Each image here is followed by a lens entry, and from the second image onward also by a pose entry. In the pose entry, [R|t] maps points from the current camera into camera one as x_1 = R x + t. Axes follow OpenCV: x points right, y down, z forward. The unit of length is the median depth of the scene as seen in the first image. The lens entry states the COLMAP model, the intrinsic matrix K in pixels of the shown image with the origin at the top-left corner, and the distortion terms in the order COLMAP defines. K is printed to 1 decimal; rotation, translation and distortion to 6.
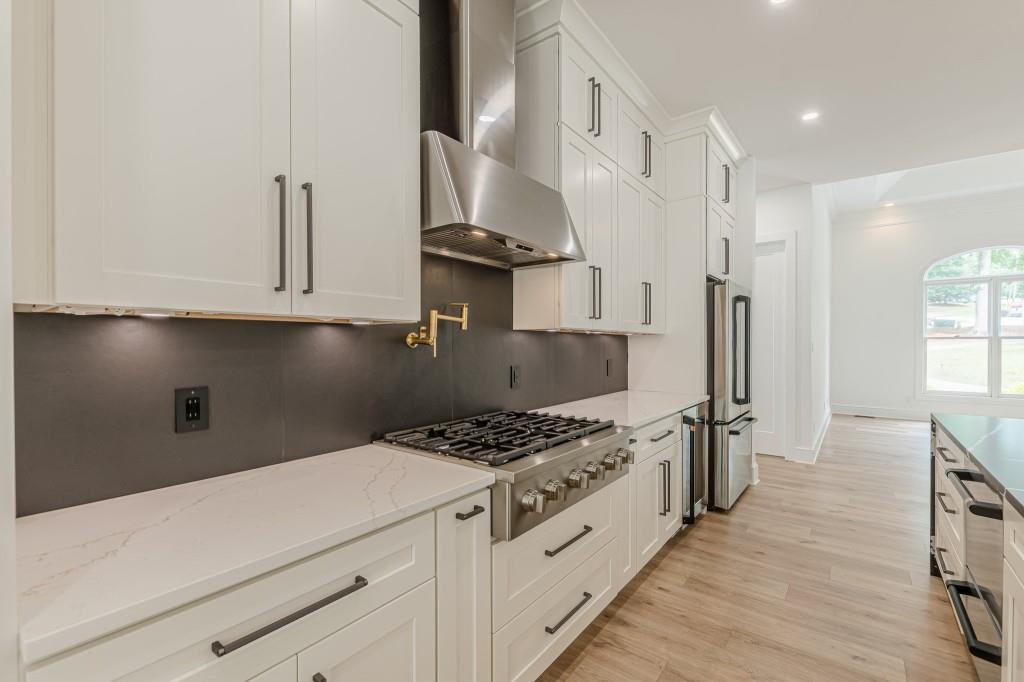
lens RADIAL K [[445.8, 0, 510.6], [0, 445.8, 344.5], [0, 0, 1]] dist [0.008366, -0.003515]
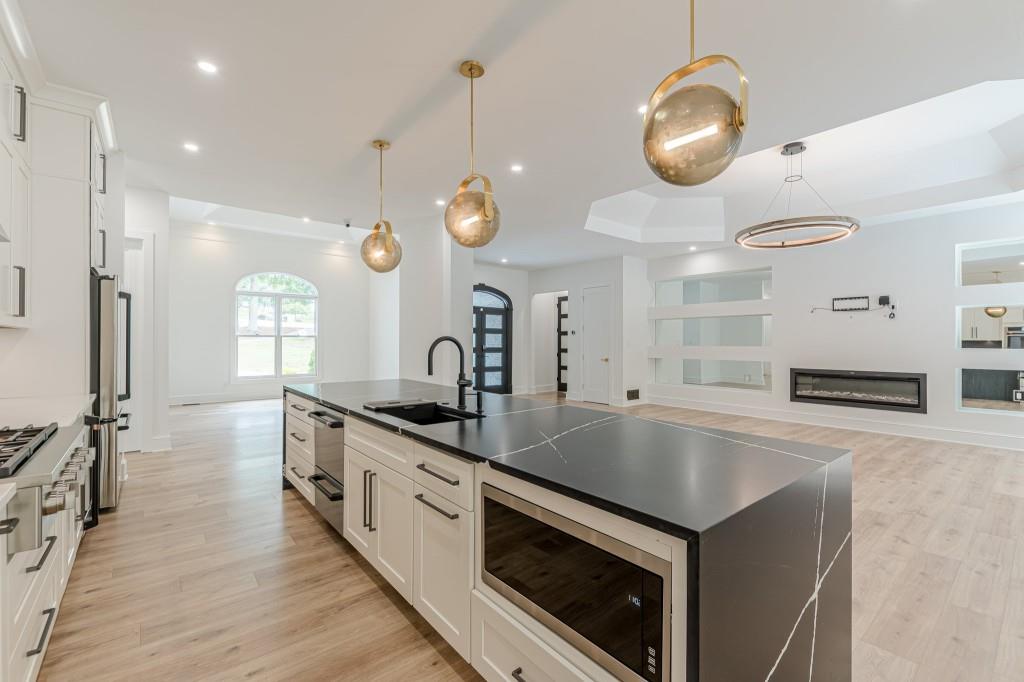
lens RADIAL K [[442.6, 0, 511.0], [0, 442.6, 338.5], [0, 0, 1]] dist [-0.000418, -0.000052]
pose [[0.218459, 0.005278, 0.975832, -0.277238], [-0.000749, 0.999986, -0.005241, -0.000241], [-0.975846, 0.000414, 0.218460, -0.073029]]
